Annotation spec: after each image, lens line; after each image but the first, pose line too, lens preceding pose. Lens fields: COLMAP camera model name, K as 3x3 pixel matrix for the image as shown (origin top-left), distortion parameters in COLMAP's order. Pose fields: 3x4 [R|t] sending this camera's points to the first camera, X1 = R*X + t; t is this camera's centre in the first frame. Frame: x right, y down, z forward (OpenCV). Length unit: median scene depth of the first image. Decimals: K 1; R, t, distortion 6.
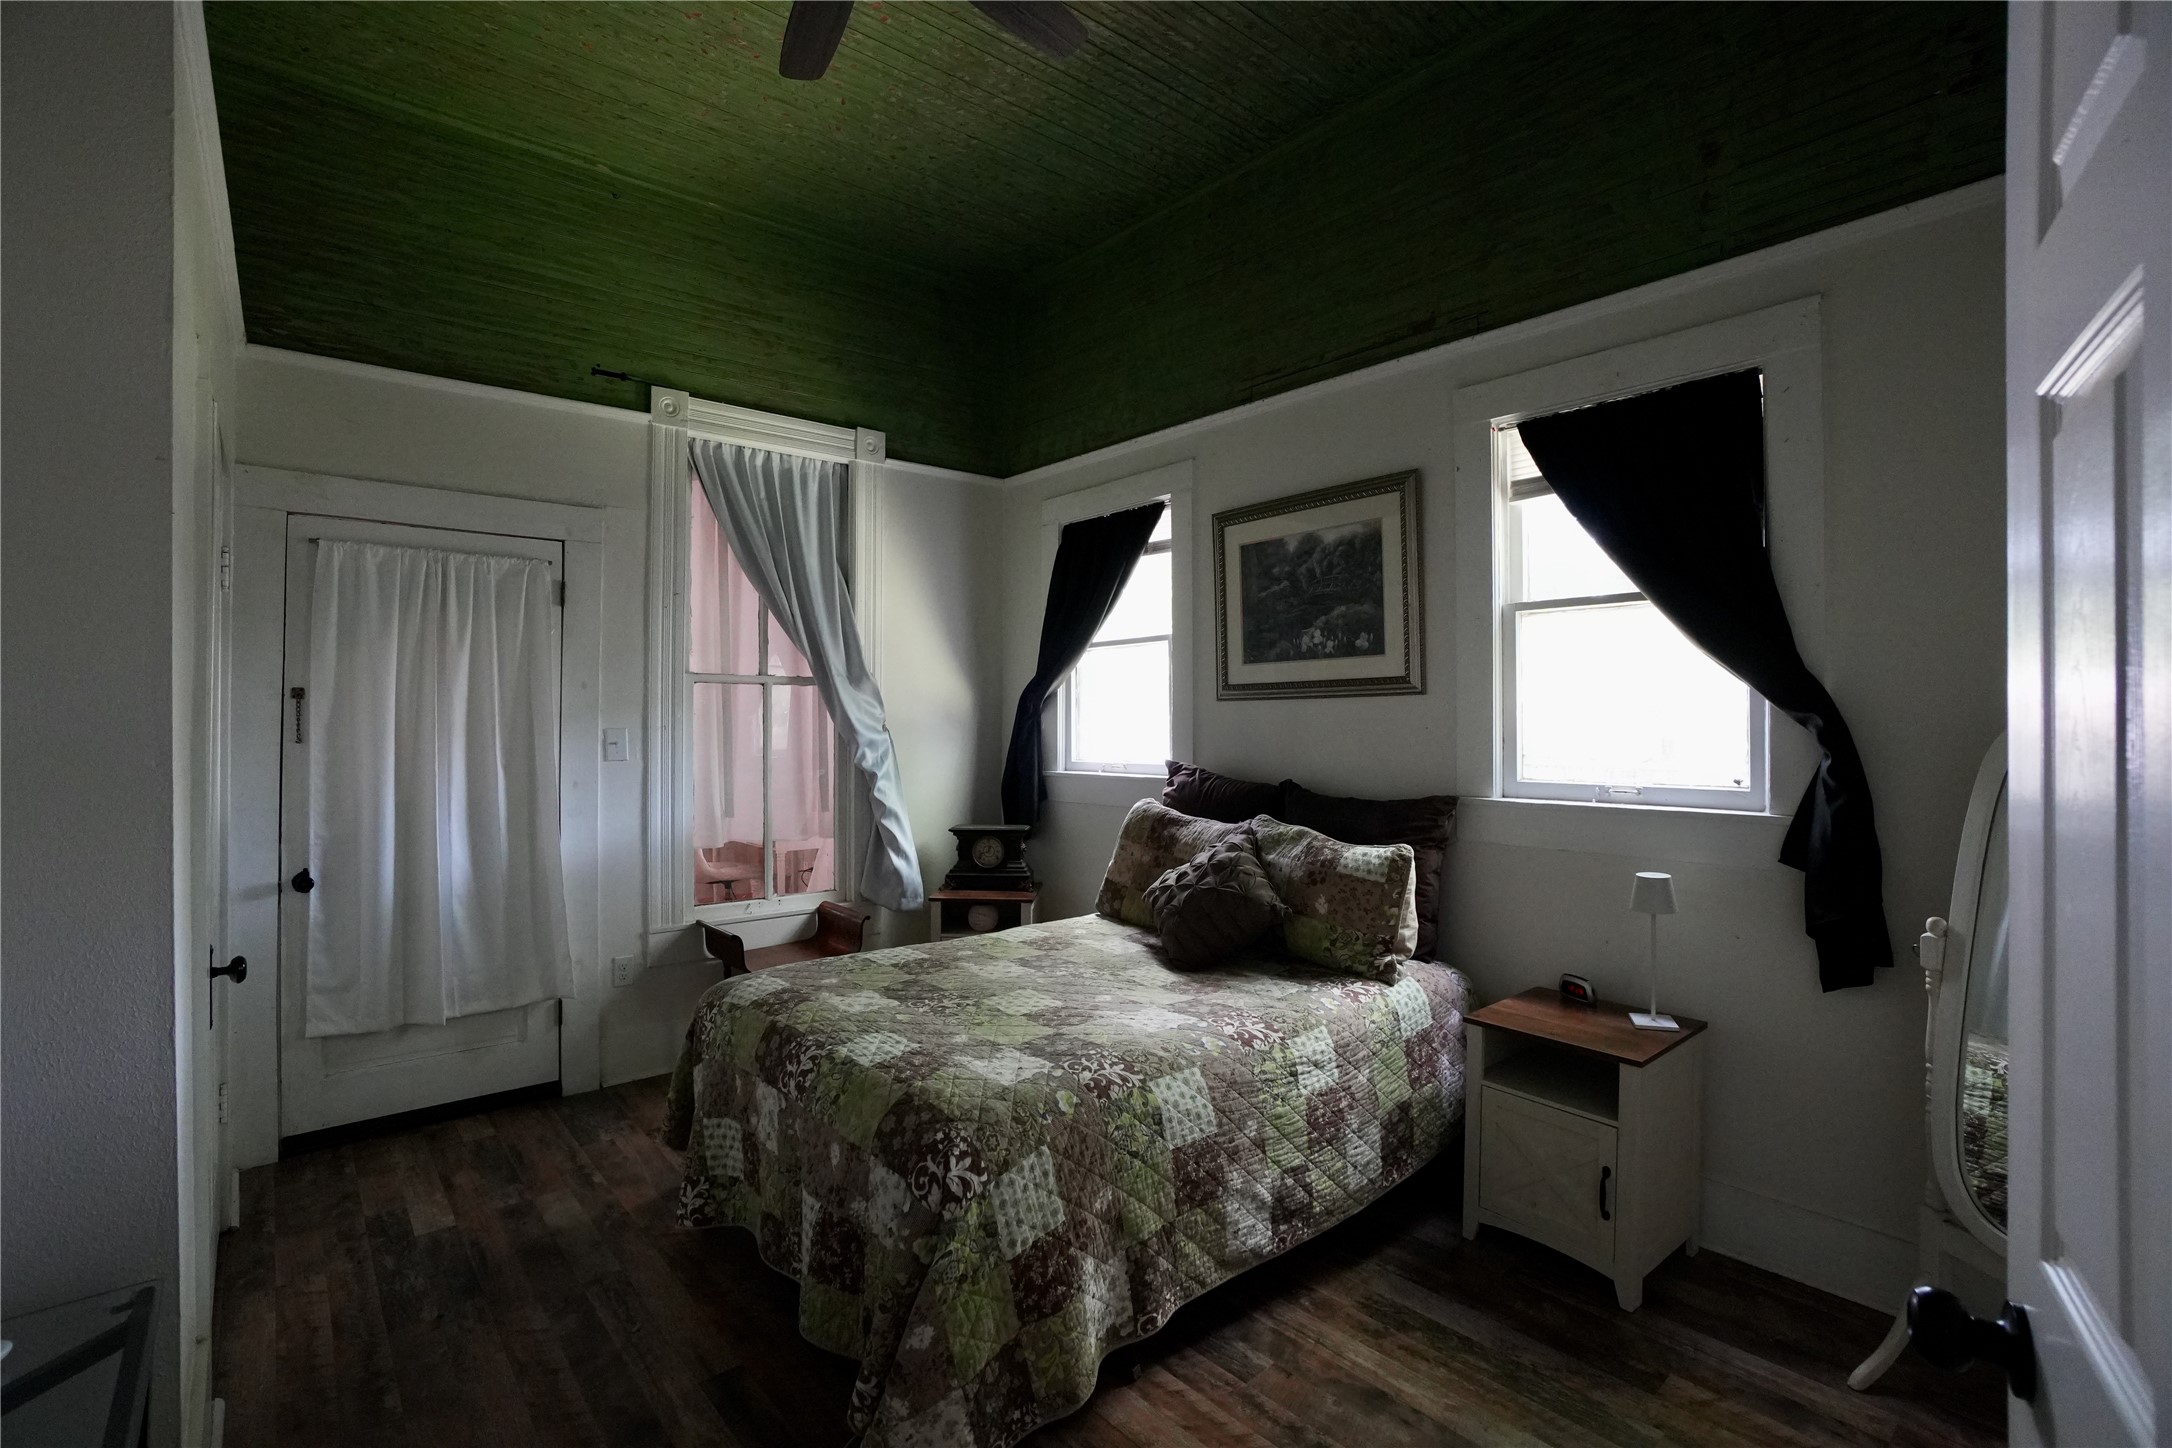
lens RADIAL K [[966.1, 0, 1082.4], [0, 966.1, 723.4], [0, 0, 1]] dist [-0.062651, 0.022855]
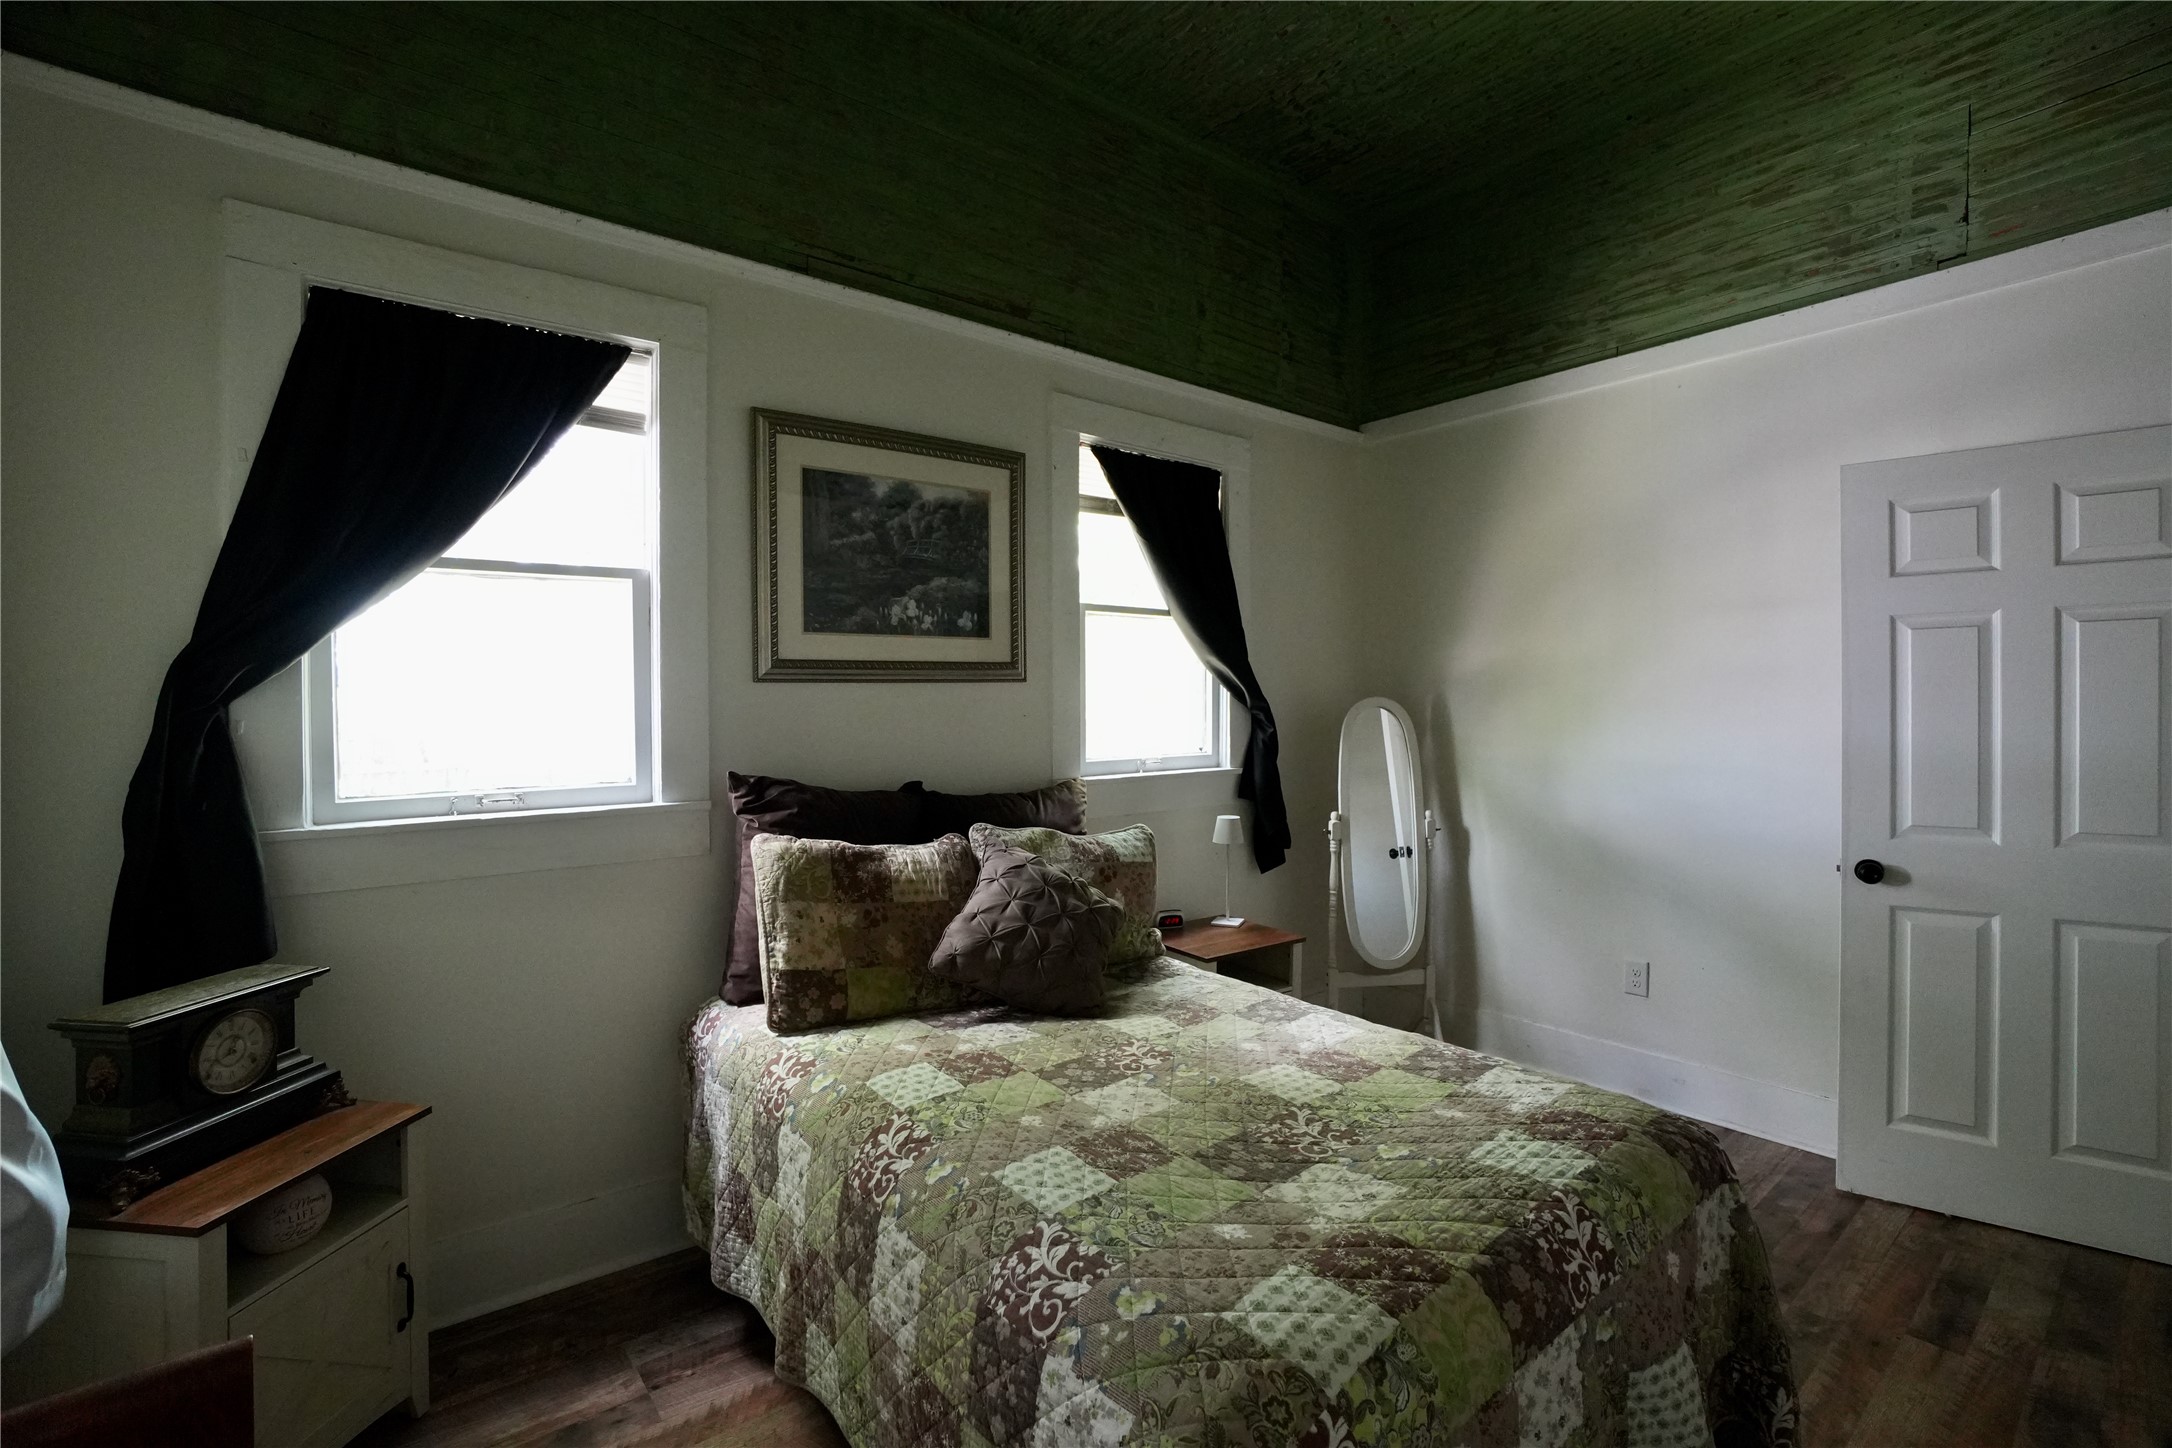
lens RADIAL K [[966.1, 0, 1082.4], [0, 966.1, 723.4], [0, 0, 1]] dist [-0.062651, 0.022855]
pose [[0.036731, -0.011101, 0.999264, -0.612936], [0.017037, 0.999800, 0.010480, 0.002992], [-0.999180, 0.016640, 0.036912, 0.865681]]
